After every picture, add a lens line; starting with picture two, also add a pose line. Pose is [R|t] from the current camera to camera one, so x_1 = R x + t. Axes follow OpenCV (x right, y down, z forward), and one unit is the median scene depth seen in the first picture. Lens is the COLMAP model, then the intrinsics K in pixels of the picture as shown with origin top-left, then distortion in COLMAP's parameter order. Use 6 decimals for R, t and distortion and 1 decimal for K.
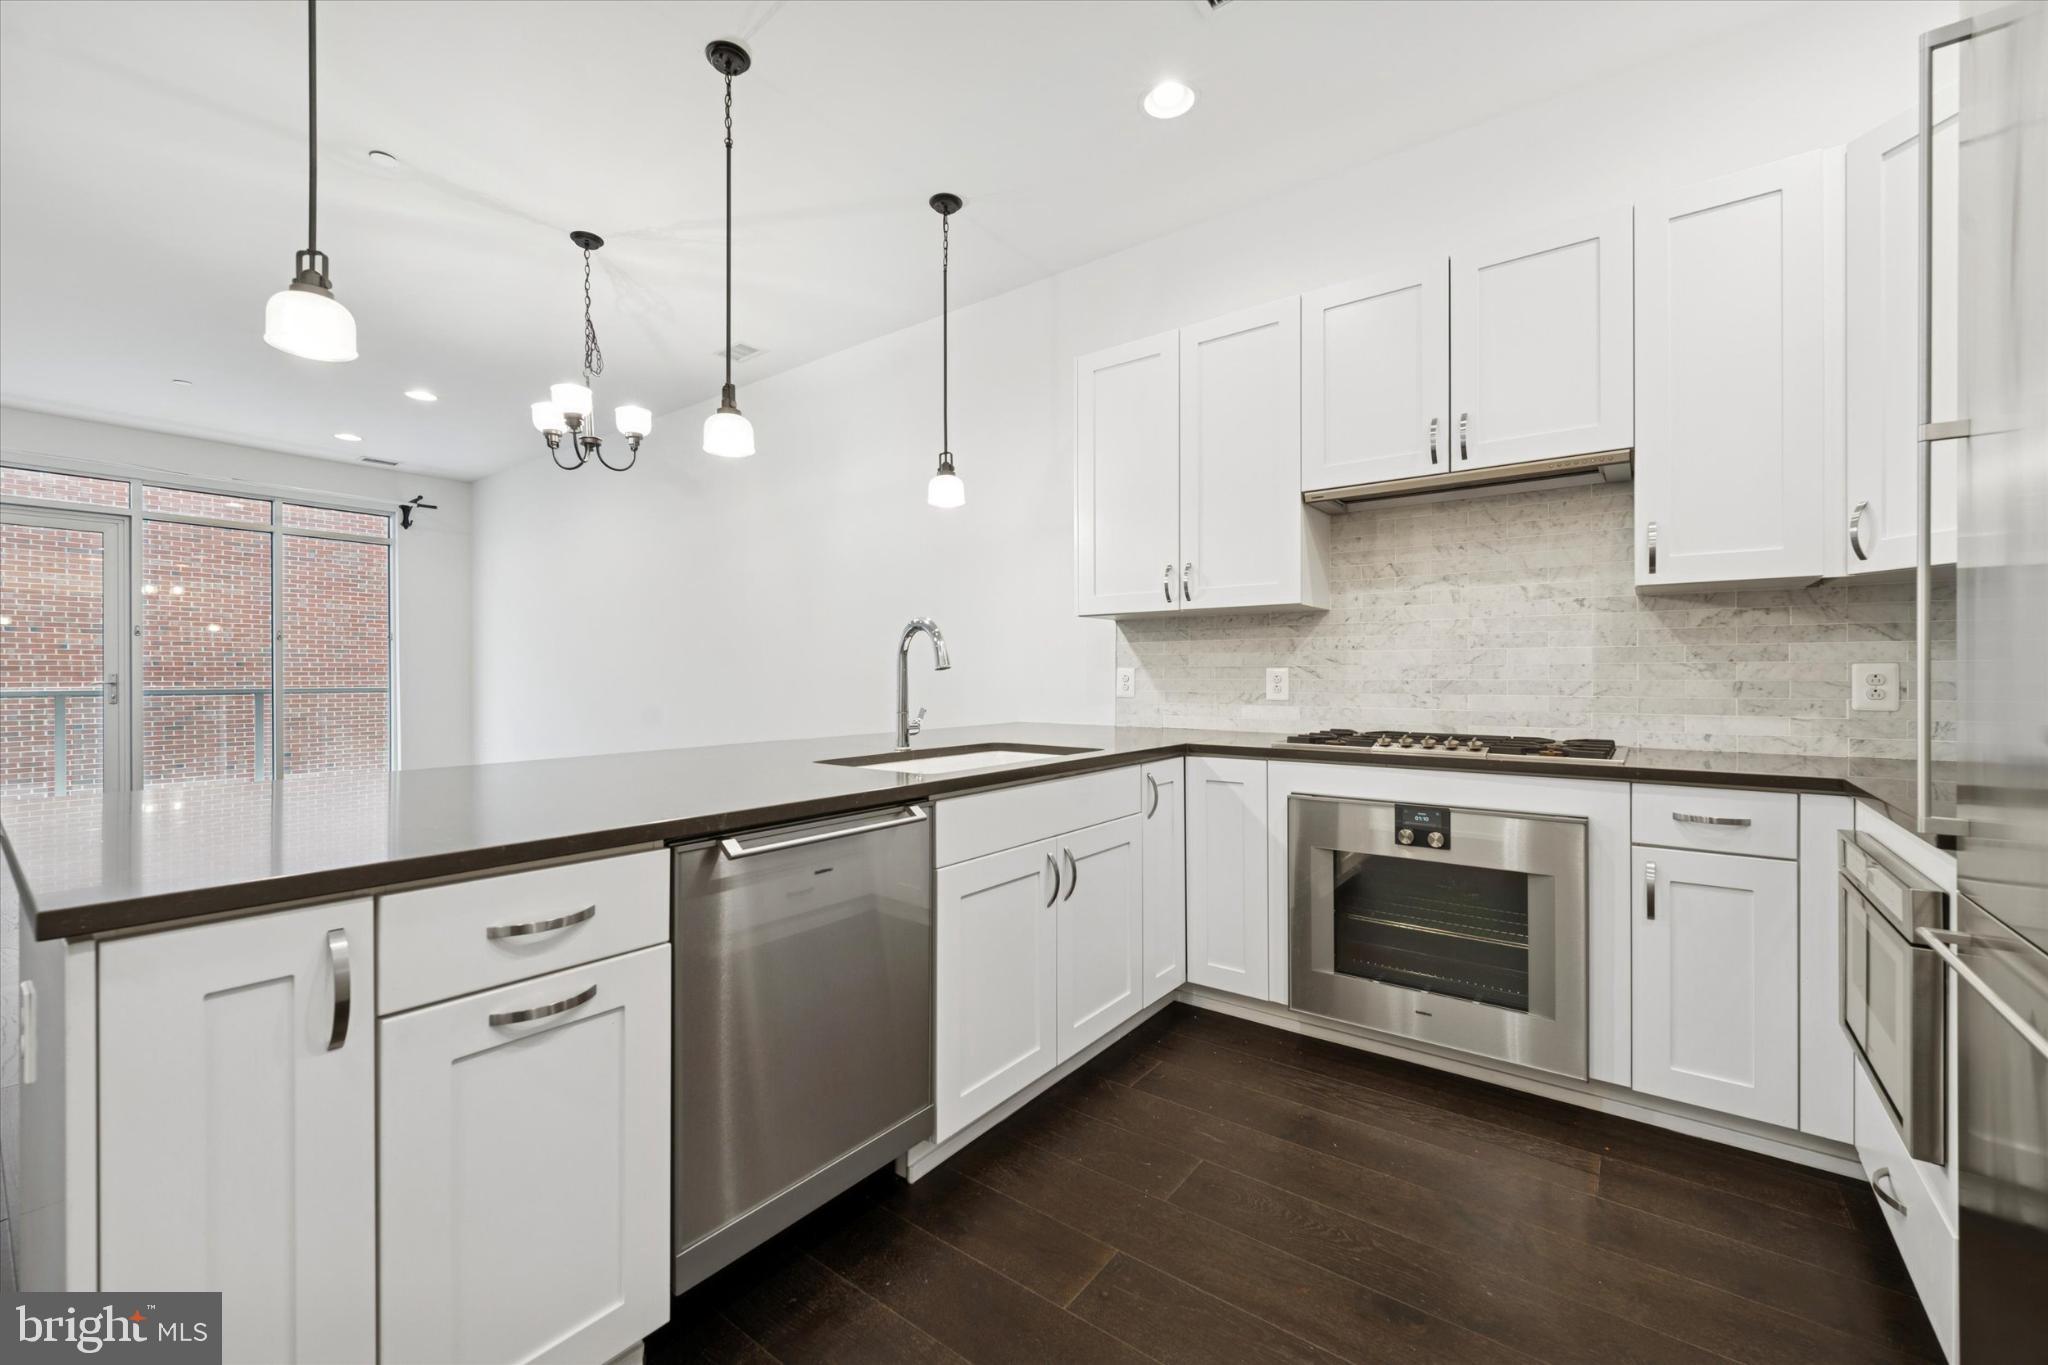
lens RADIAL K [[823.1, 0, 1022.3], [0, 823.1, 675.7], [0, 0, 1]] dist [-0.000084, -0.000274]
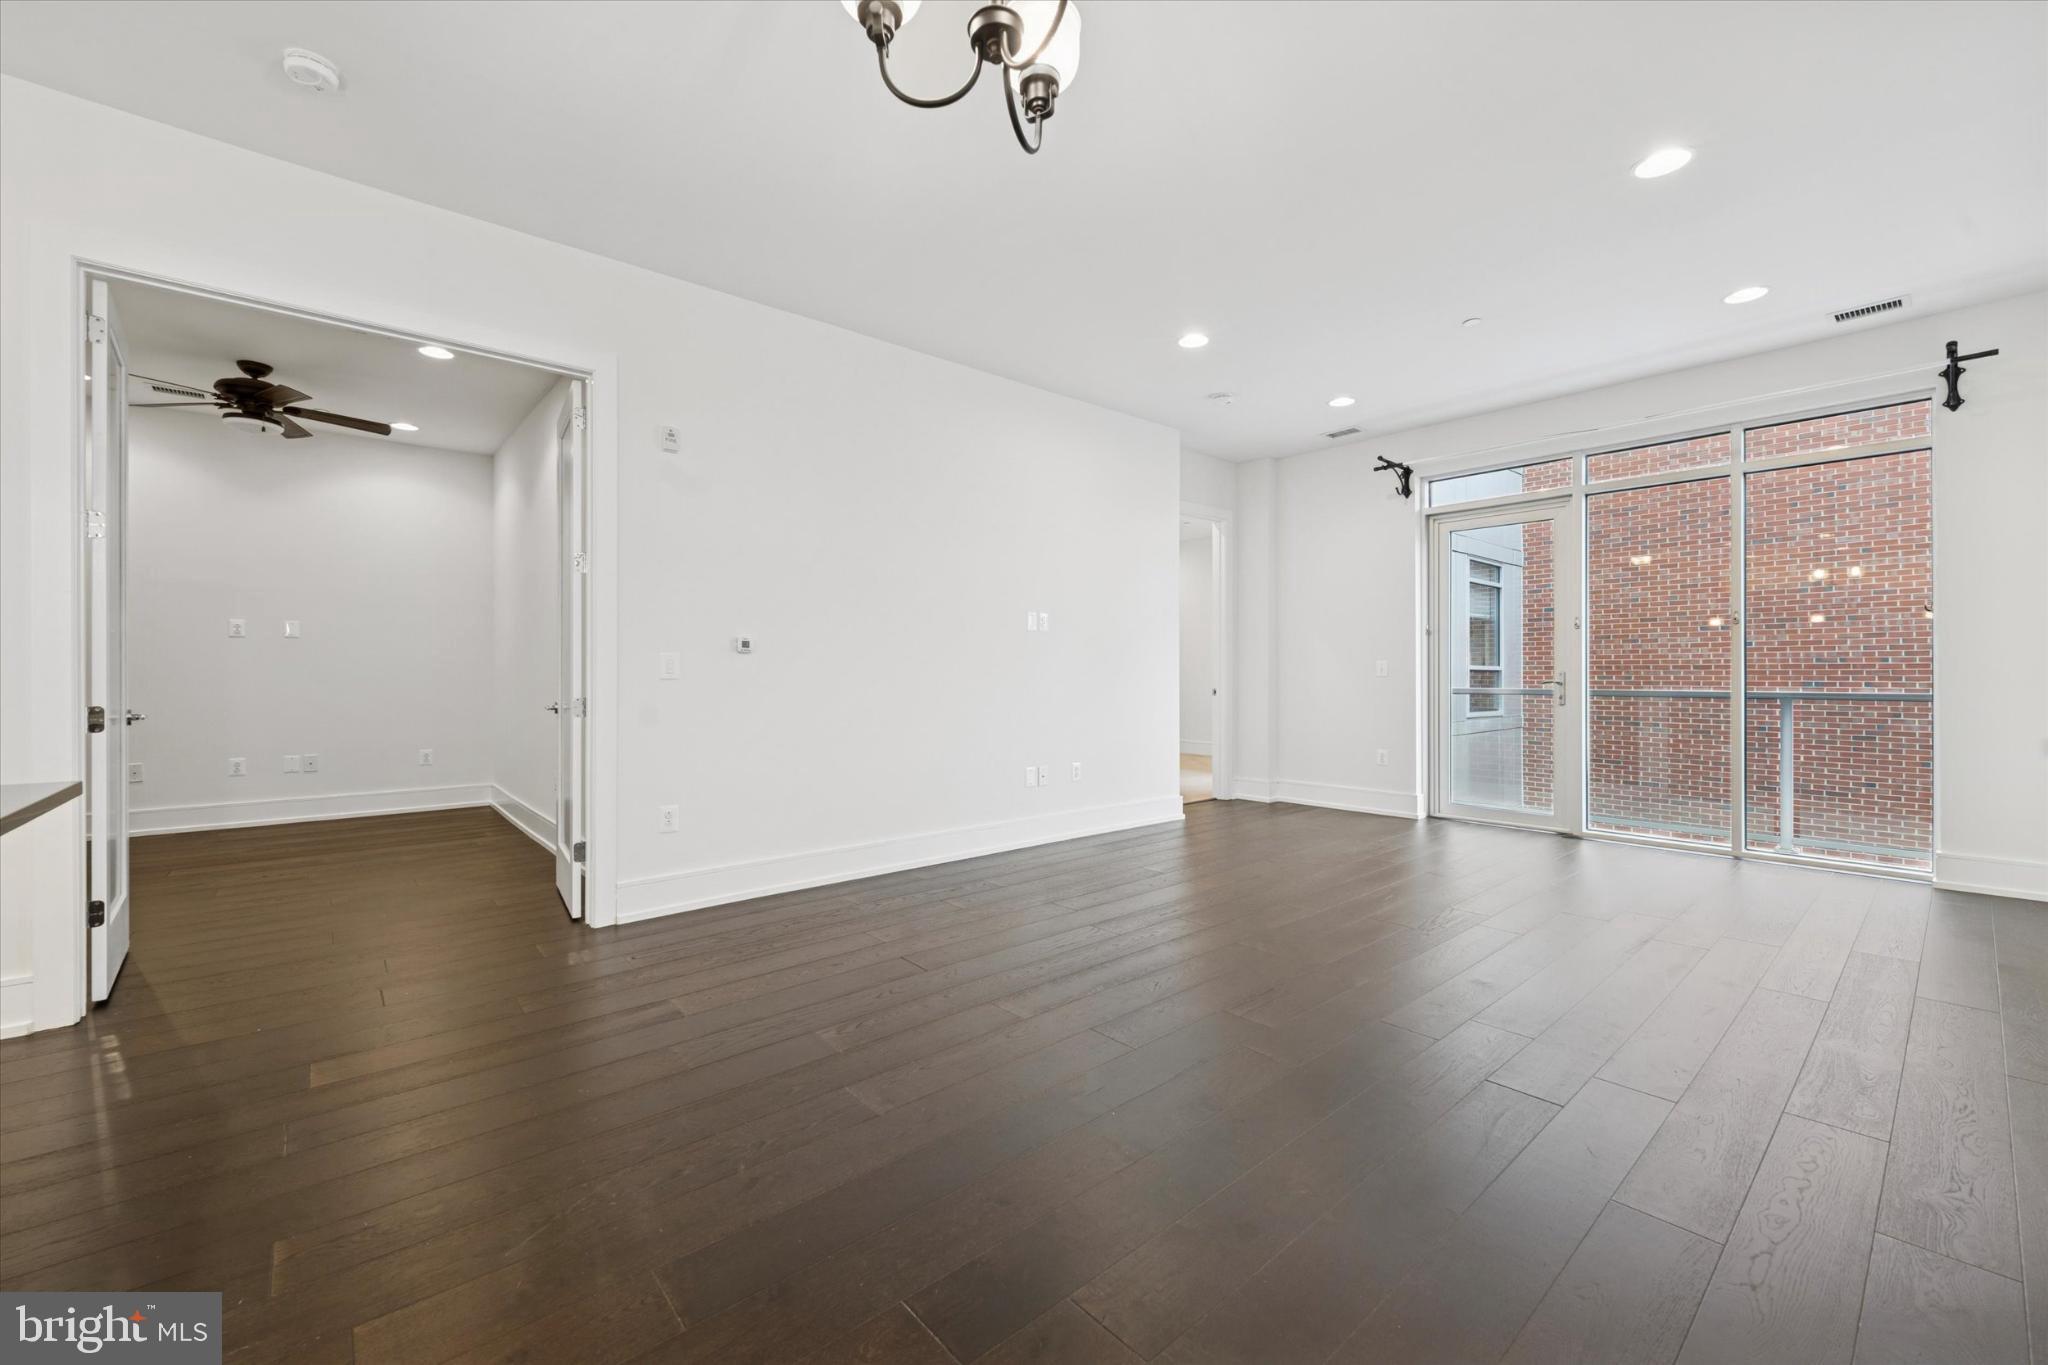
lens RADIAL K [[823.1, 0, 1022.3], [0, 823.1, 675.7], [0, 0, 1]] dist [-0.000084, -0.000274]
pose [[-0.203727, 0.002415, -0.979025, -0.230706], [-0.001417, 0.999995, 0.002762, -0.000272], [0.979027, 0.001950, -0.203723, 1.490427]]
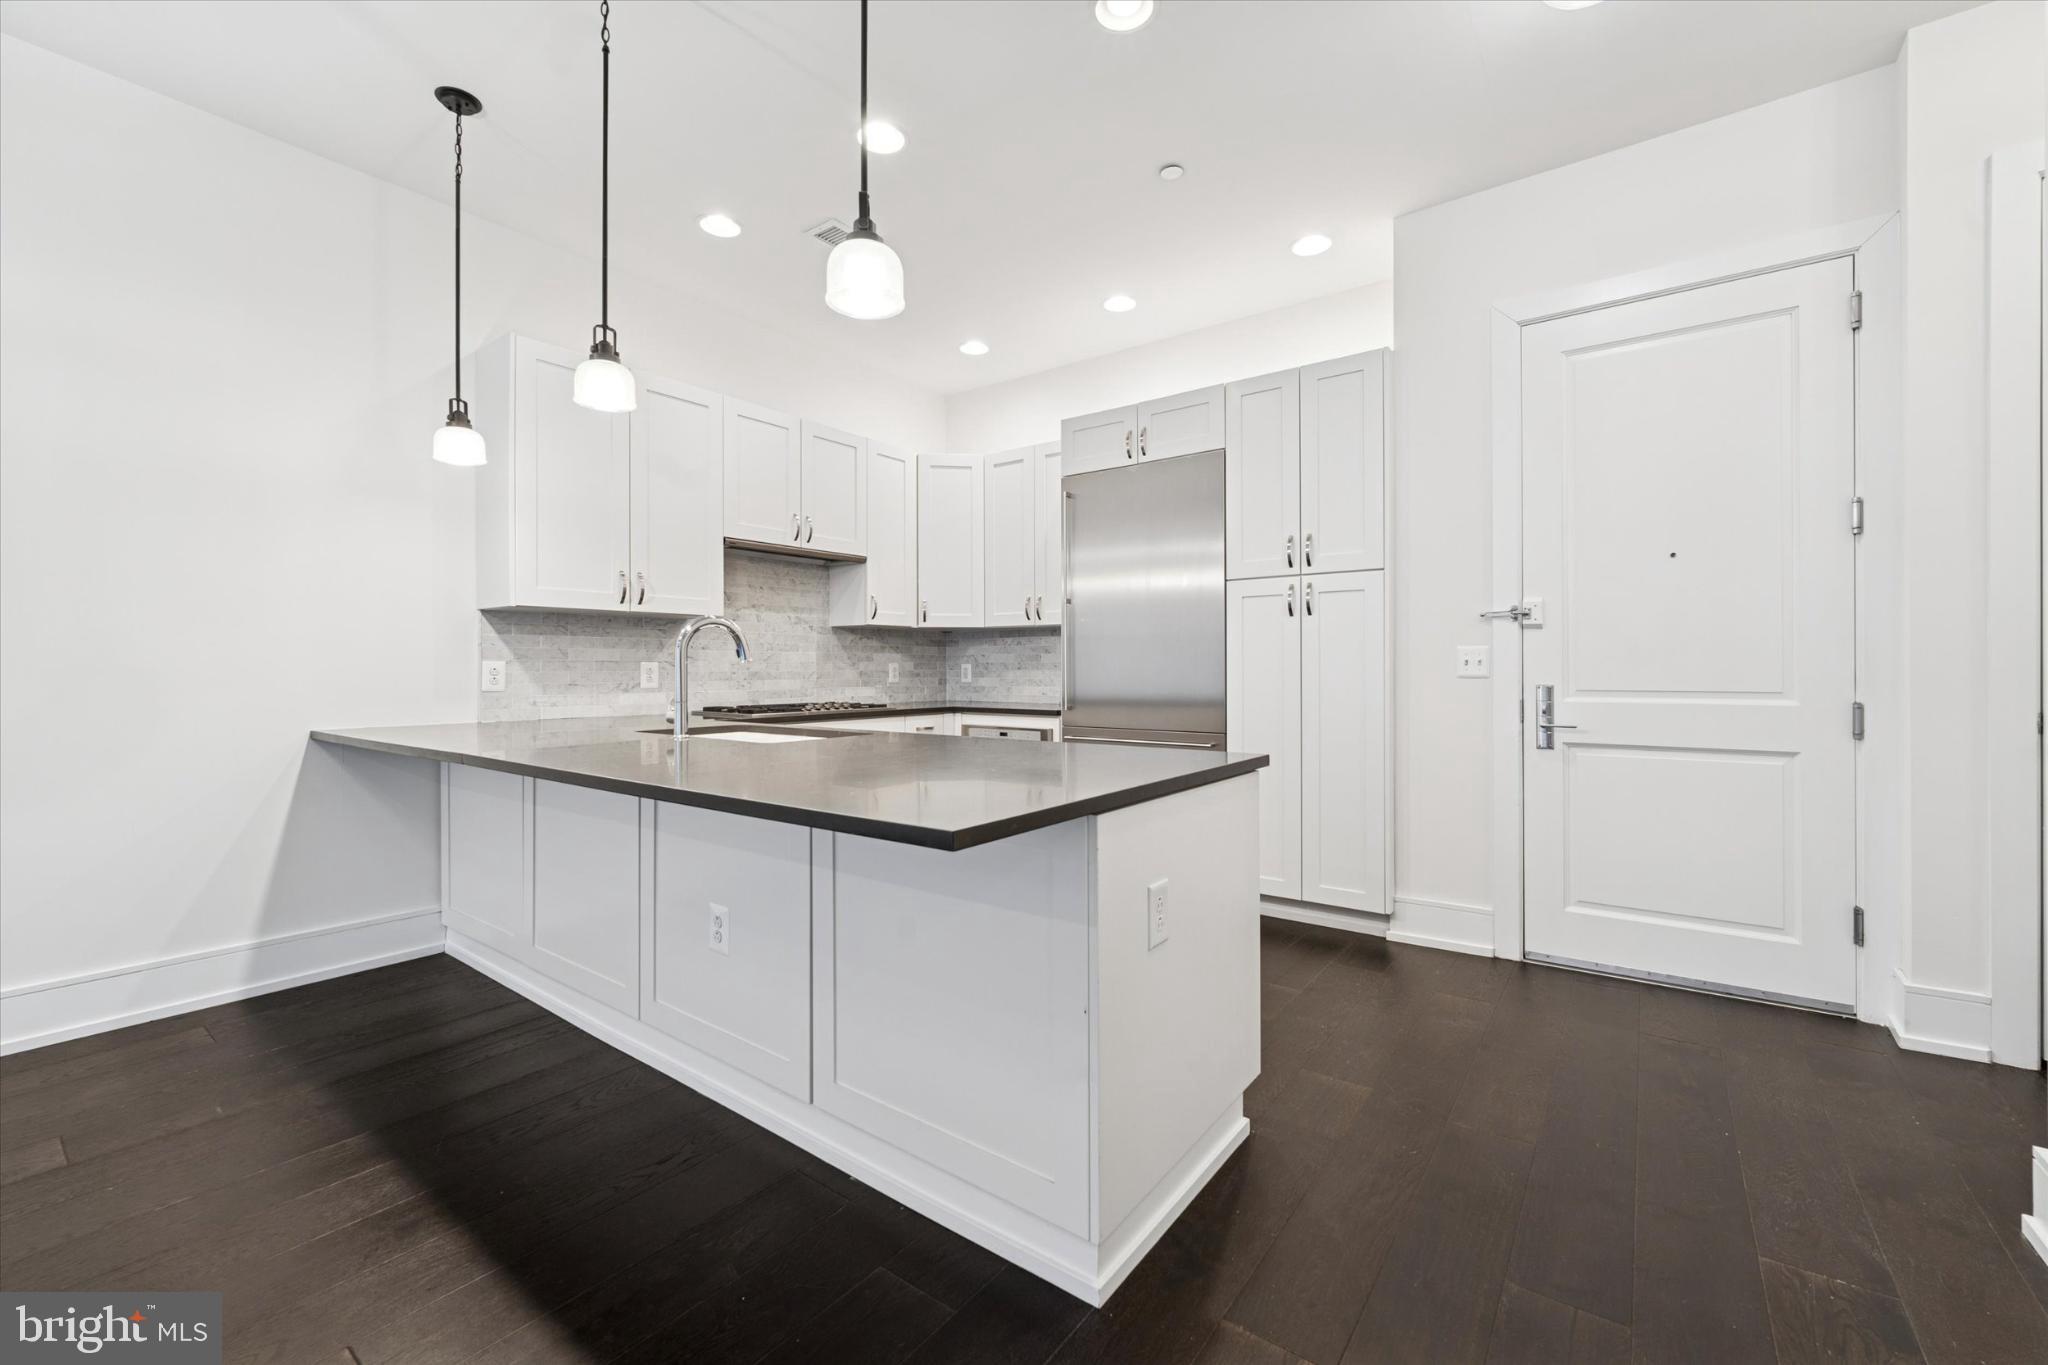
lens RADIAL K [[827.6, 0, 1023.5], [0, 827.6, 675.2], [0, 0, 1]] dist [0.000437, -0.000040]
pose [[-0.002555, -0.006127, 0.999978, -1.173354], [0.005022, 0.999969, 0.006140, 0.006523], [-0.999984, 0.005038, -0.002524, 0.543919]]
